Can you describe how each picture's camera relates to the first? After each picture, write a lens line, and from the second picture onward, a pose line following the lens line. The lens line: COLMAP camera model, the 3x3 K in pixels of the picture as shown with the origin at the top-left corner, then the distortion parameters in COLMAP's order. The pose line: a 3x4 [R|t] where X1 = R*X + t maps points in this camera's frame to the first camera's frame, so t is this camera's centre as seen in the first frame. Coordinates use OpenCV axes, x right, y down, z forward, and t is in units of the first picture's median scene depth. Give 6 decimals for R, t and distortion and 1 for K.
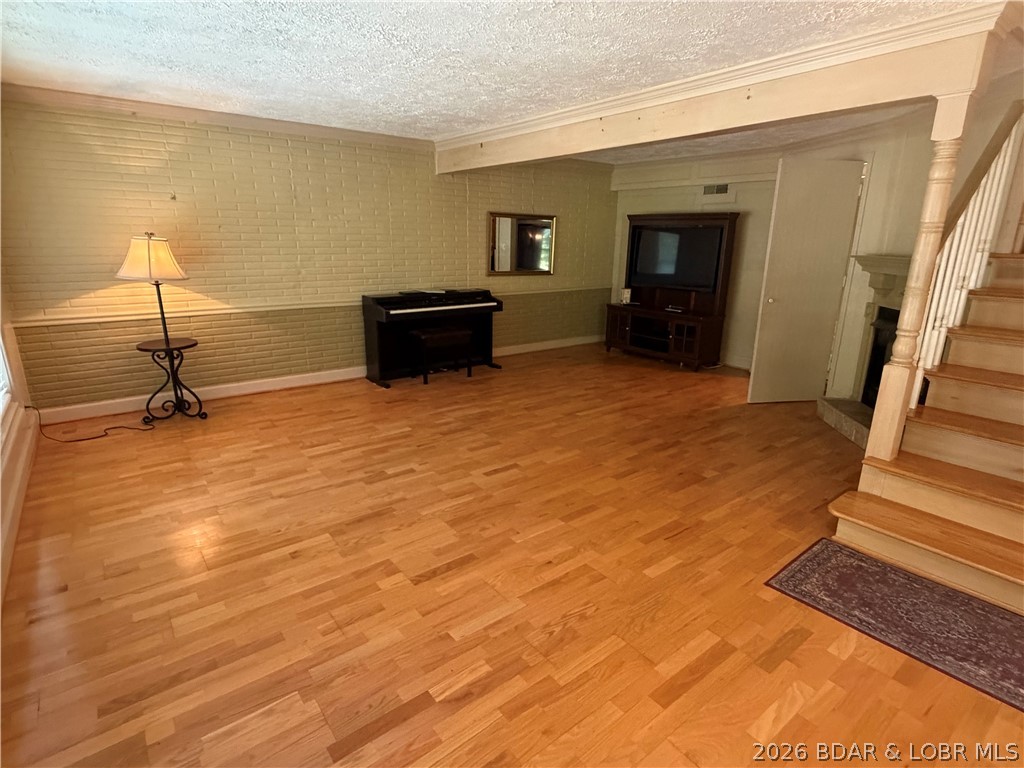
lens RADIAL K [[541.0, 0, 512.0], [0, 541.0, 384.0], [0, 0, 1]] dist [-0.000718, -0.000586]
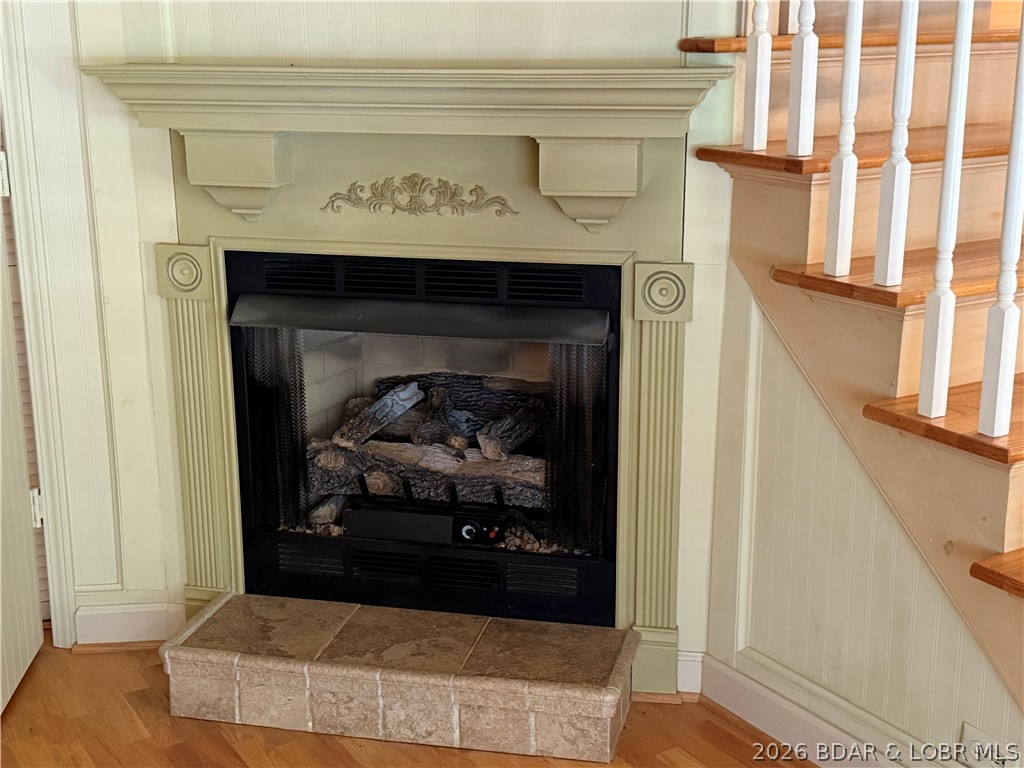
lens RADIAL K [[1331.4, 0, 512.0], [0, 1331.4, 384.0], [0, 0, 1]] dist [0.125127, -0.002408]
pose [[0.117166, -0.269578, 0.955824, 0.061671], [0.271237, 0.934548, 0.230328, -0.328656], [-0.955355, 0.232268, 0.182617, 1.252875]]
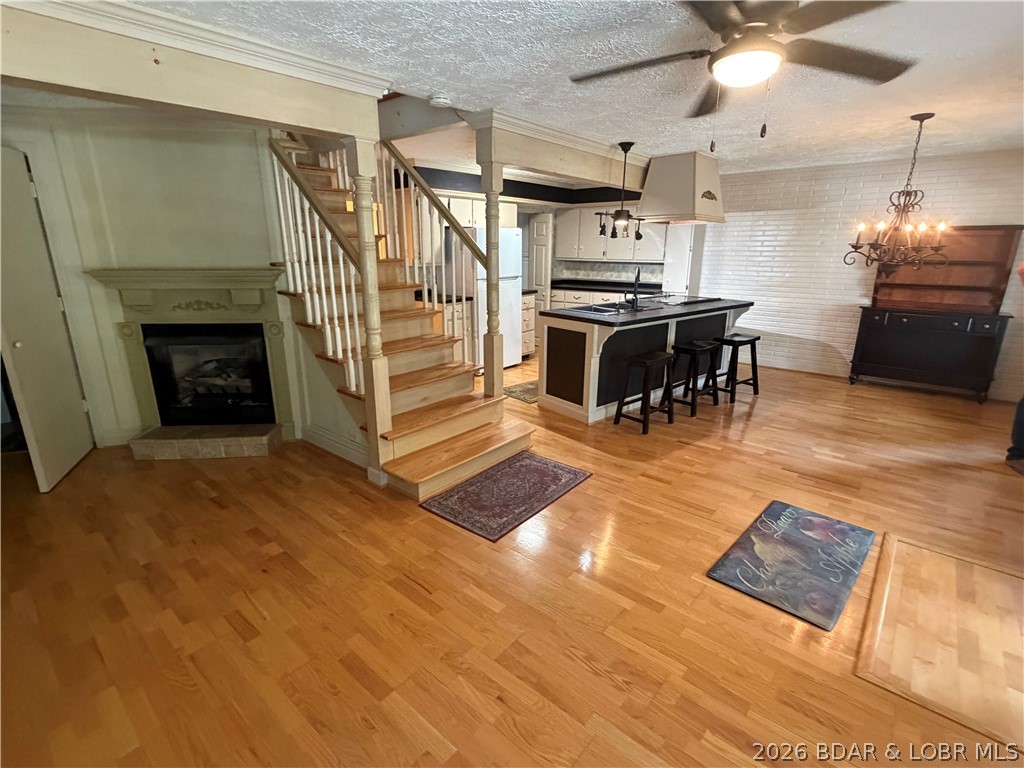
lens RADIAL K [[490.6, 0, 512.0], [0, 490.6, 384.0], [0, 0, 1]] dist [-0.001016, -0.000250]
pose [[-0.193002, -0.282871, 0.939539, -0.422369], [0.254839, 0.910232, 0.326397, -0.270862], [-0.947527, 0.302427, -0.103590, 0.859742]]
